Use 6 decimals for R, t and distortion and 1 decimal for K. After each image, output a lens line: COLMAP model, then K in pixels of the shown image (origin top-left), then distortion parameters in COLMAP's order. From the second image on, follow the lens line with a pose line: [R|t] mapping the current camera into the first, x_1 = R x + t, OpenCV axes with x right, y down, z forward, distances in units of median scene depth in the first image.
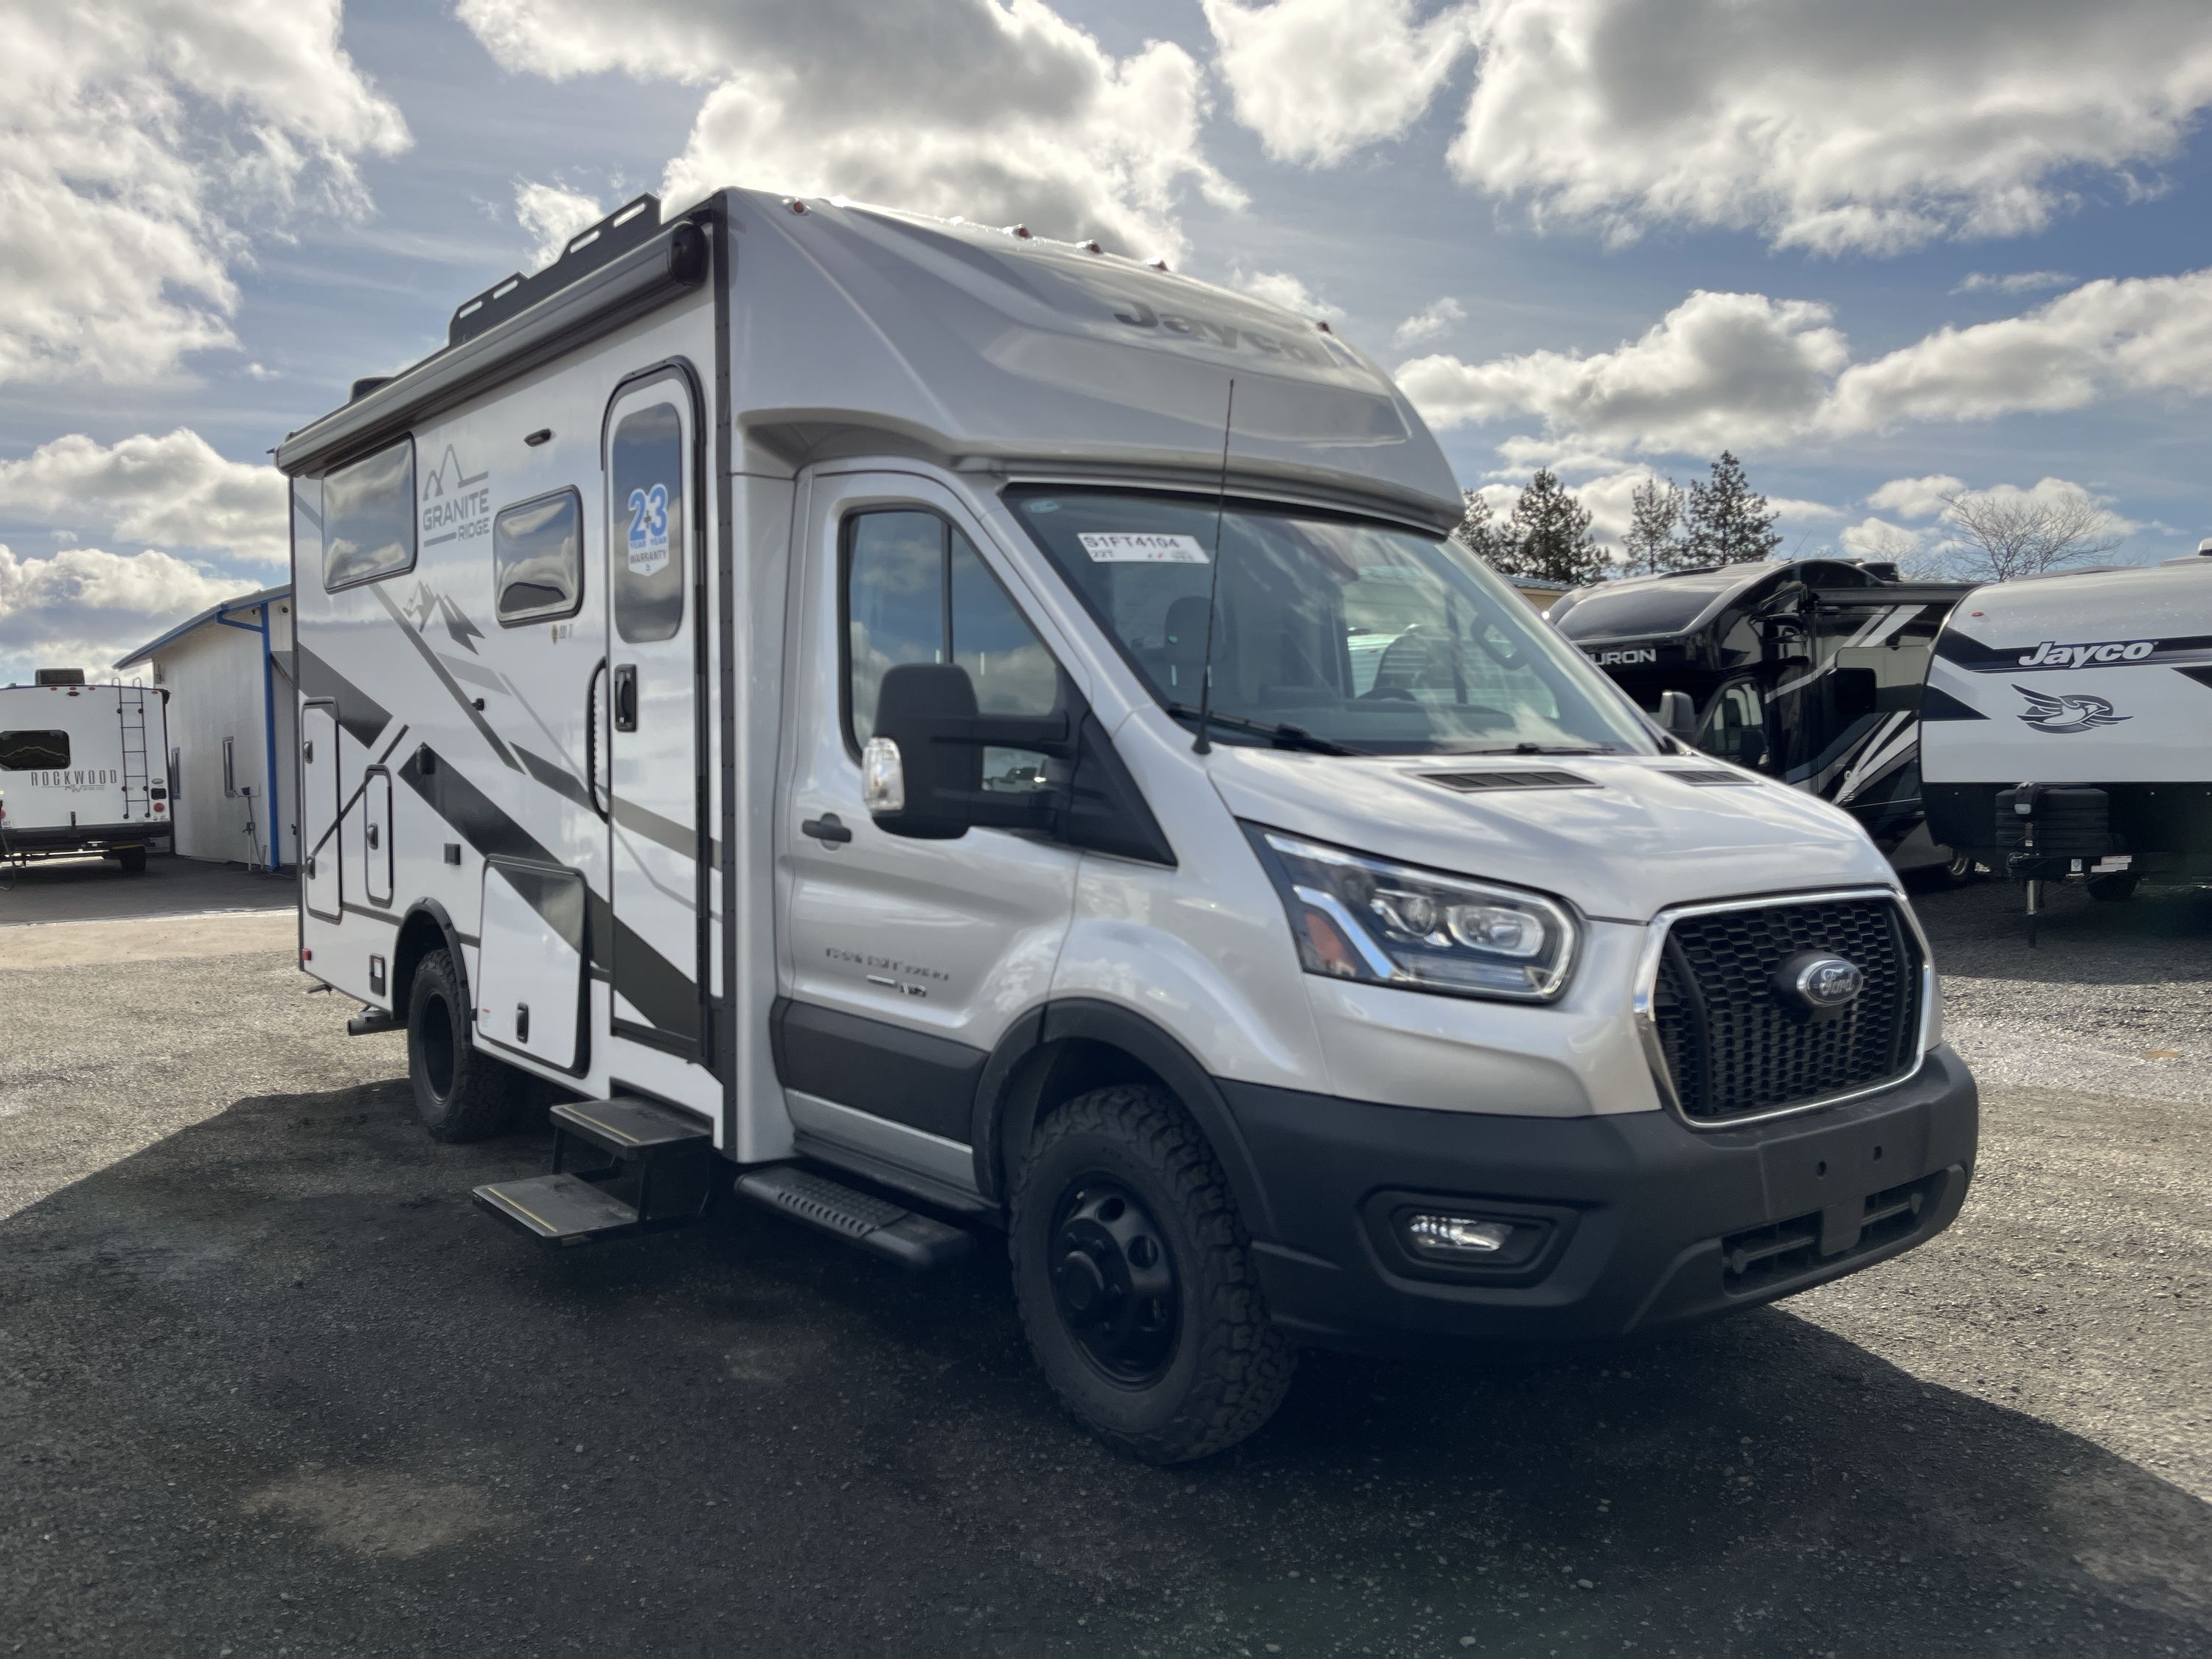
lens RADIAL K [[1684.7, 0, 1151.5], [0, 1684.7, 832.1], [0, 0, 1]] dist [0.053218, 0.000414]
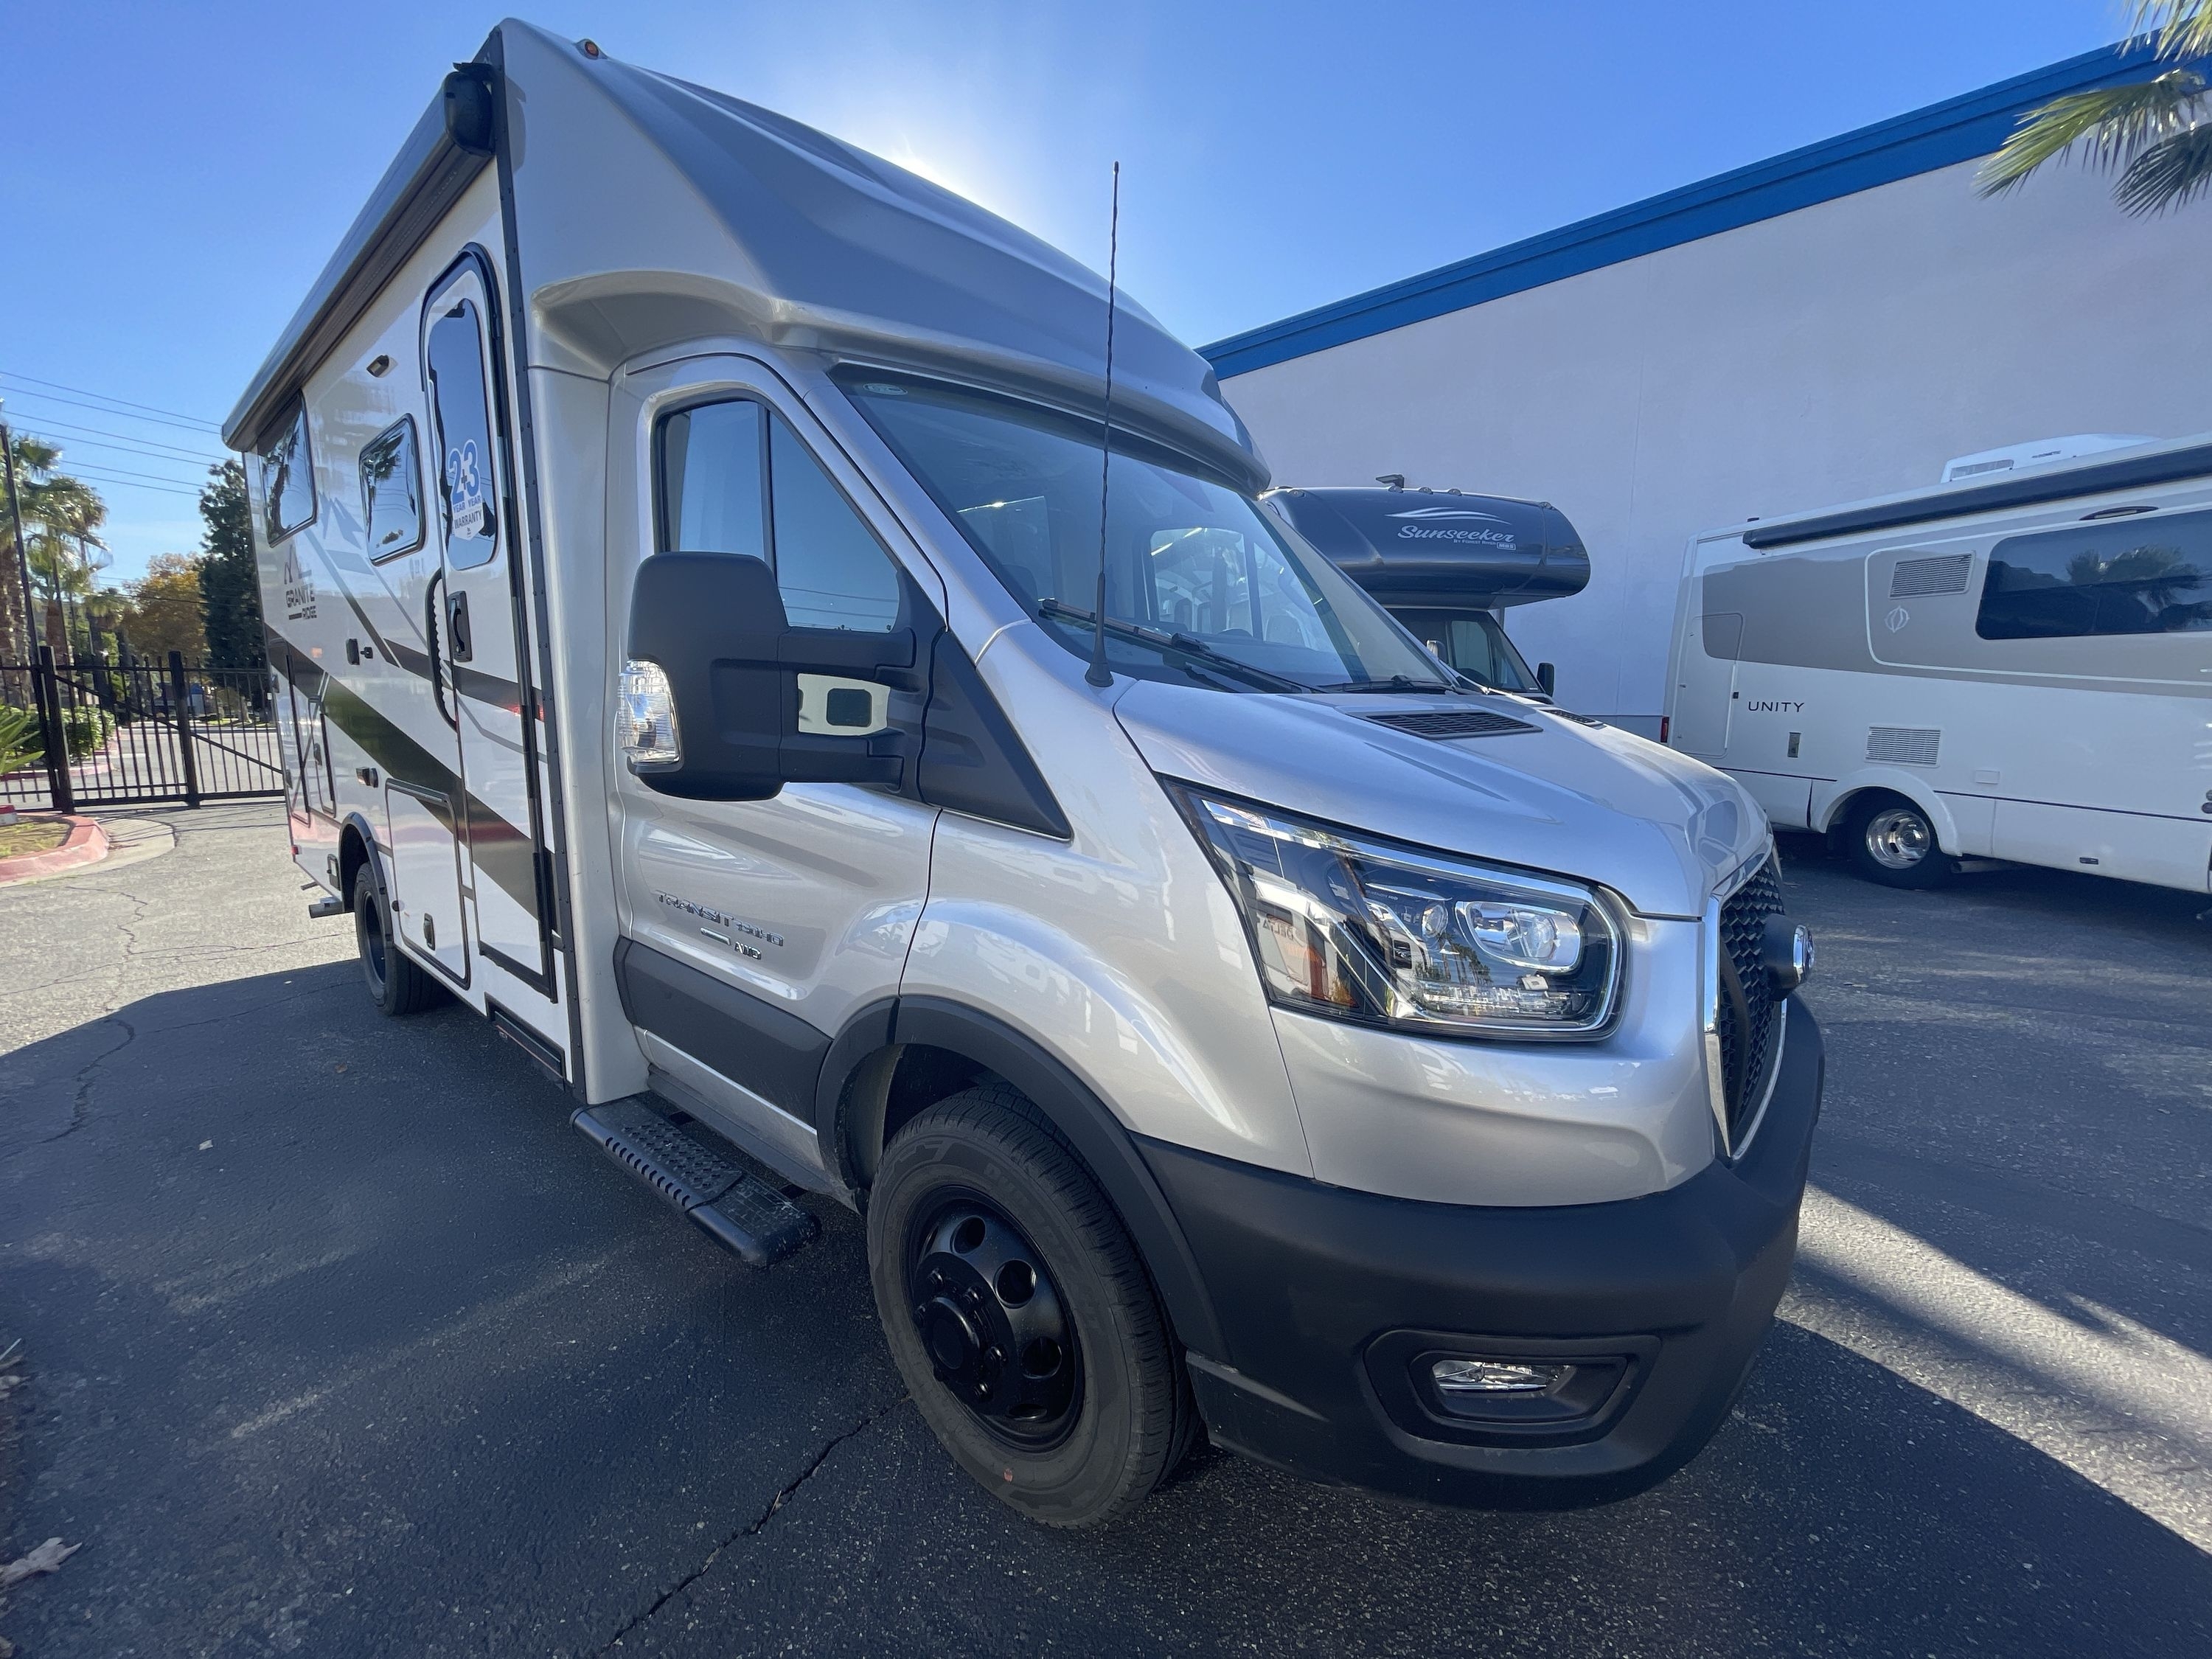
lens RADIAL K [[865.3, 0, 1127.6], [0, 865.3, 824.3], [0, 0, 1]] dist [-0.010549, -0.000007]
pose [[0.983582, -0.016116, 0.179739, -0.026205], [-0.002622, 0.994623, 0.103529, -0.023780], [-0.180441, -0.102301, 0.978251, 0.575150]]
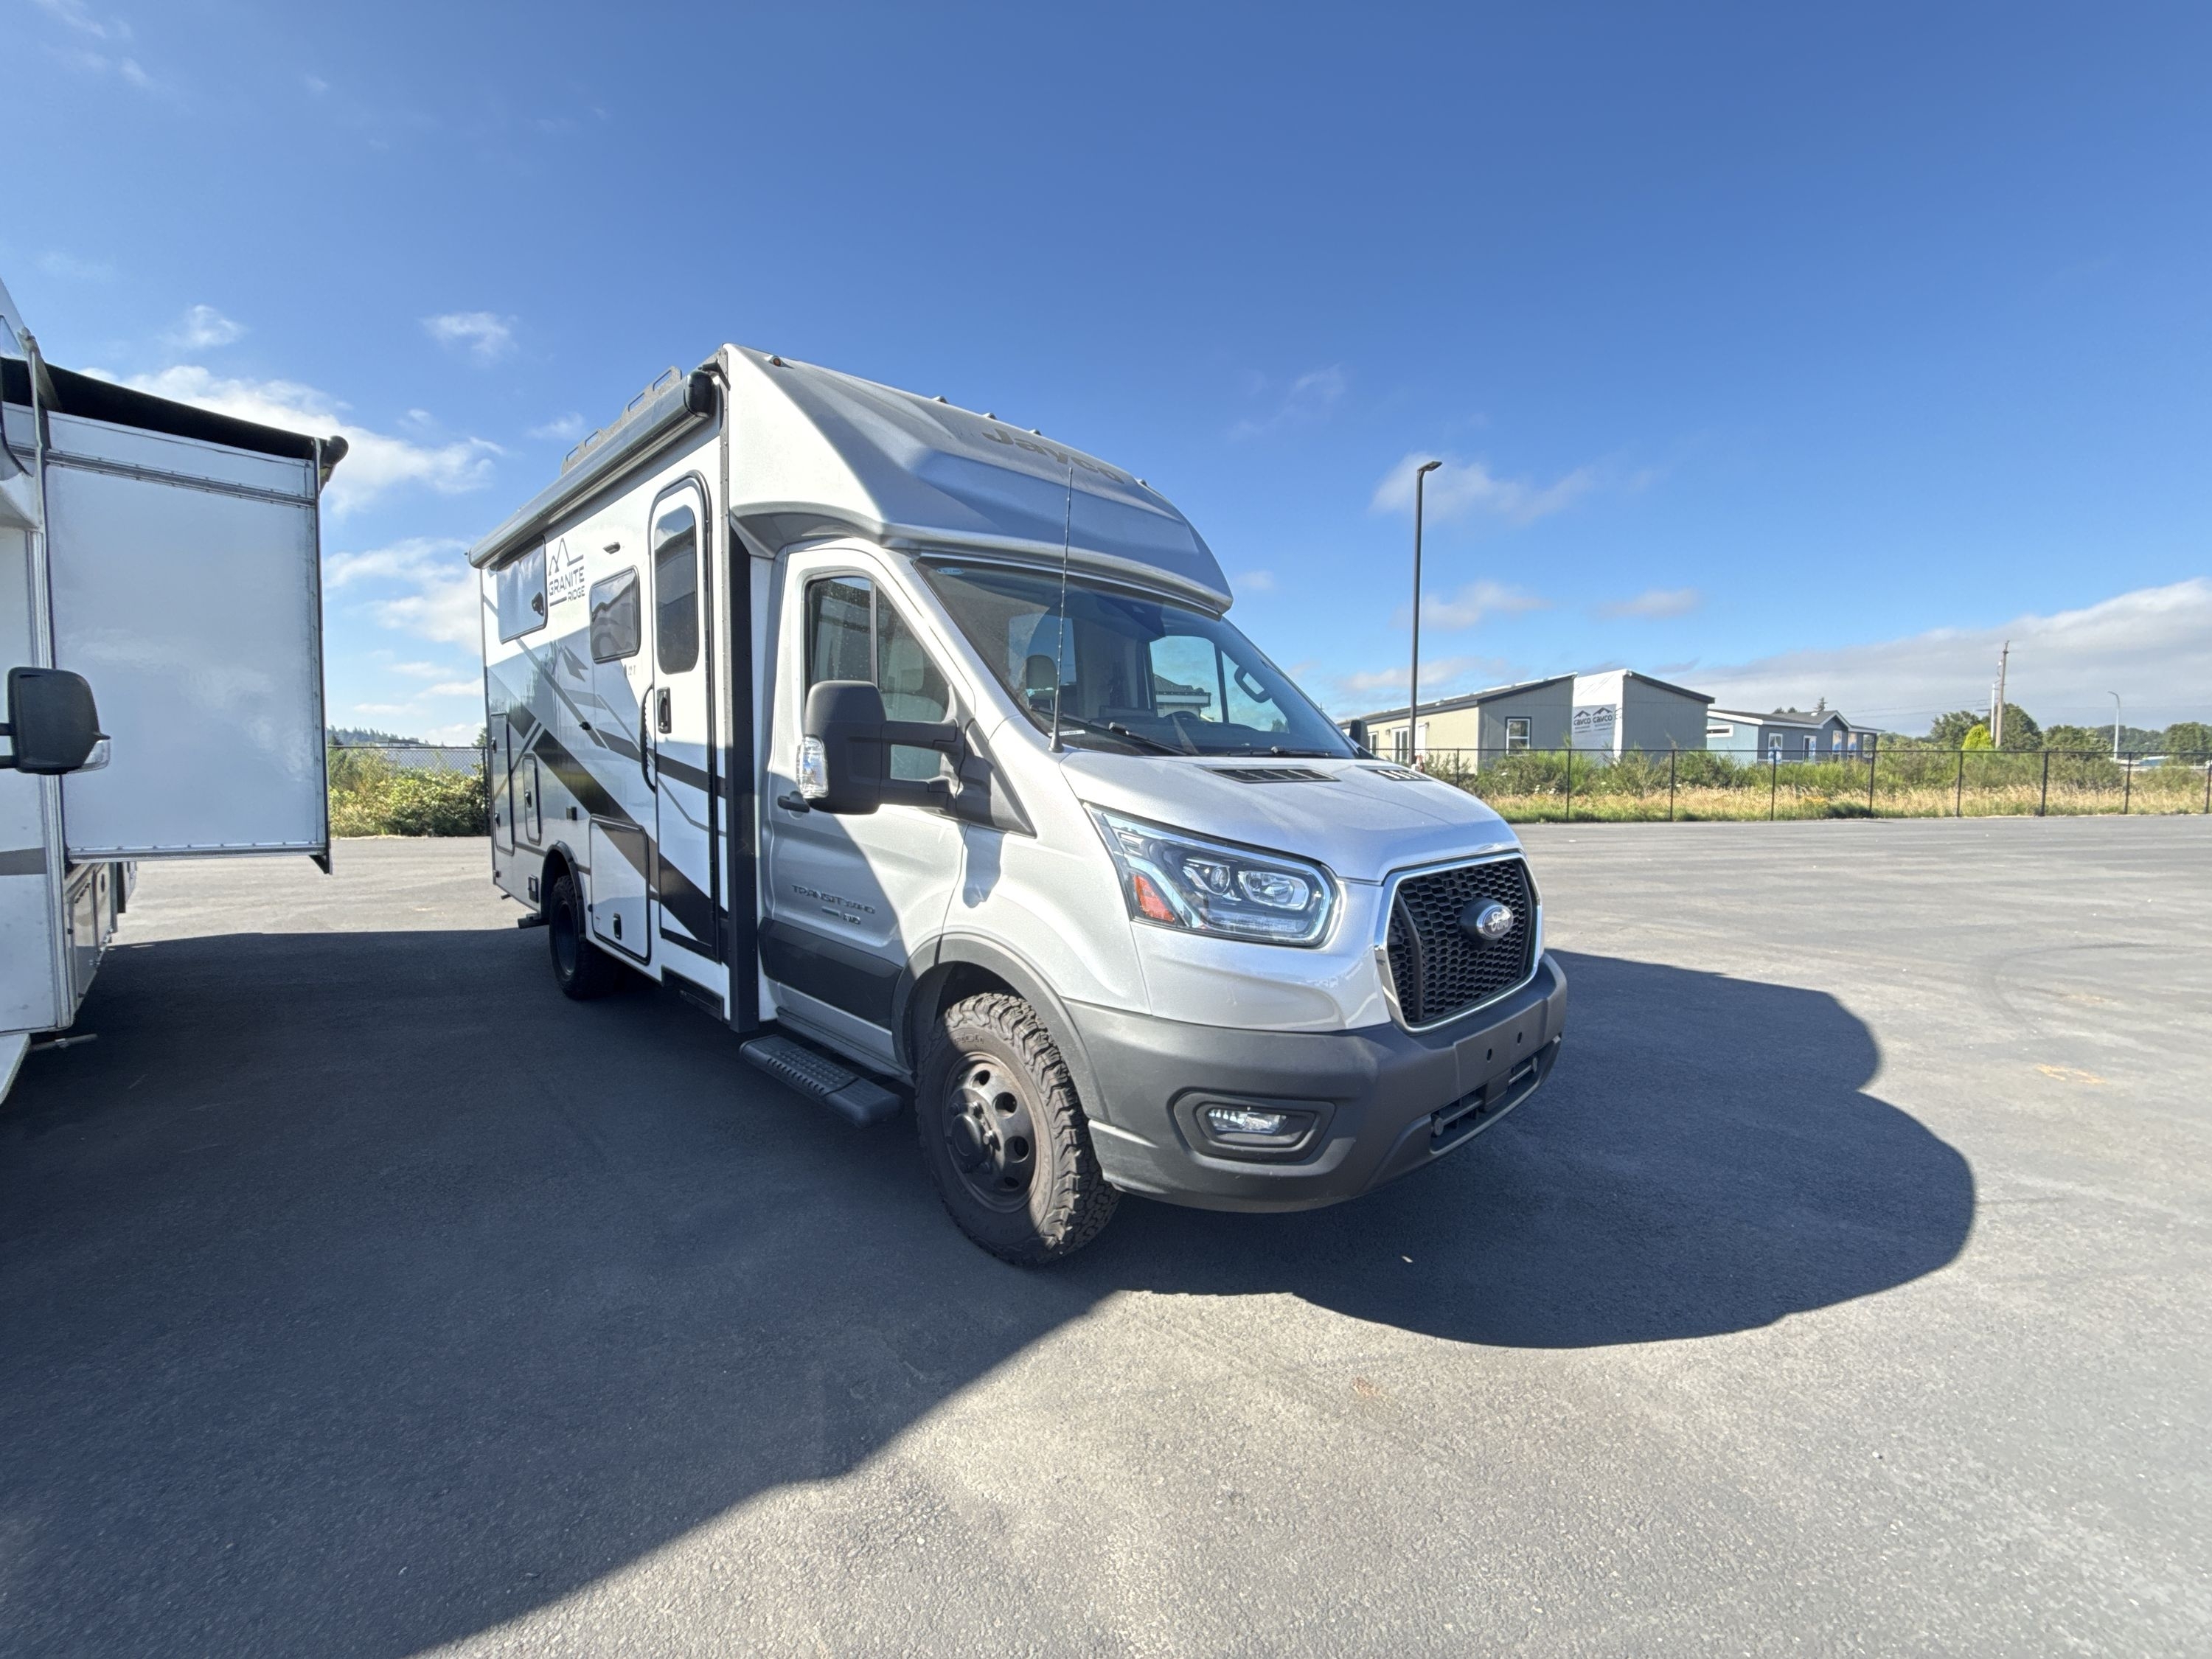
lens RADIAL K [[865.3, 0, 1127.6], [0, 865.3, 824.3], [0, 0, 1]] dist [-0.010549, -0.000007]
pose [[0.994845, 0.006687, 0.101191, 0.017362], [-0.010011, 0.999426, 0.032370, -0.012243], [-0.100916, -0.033216, 0.994340, 0.287778]]
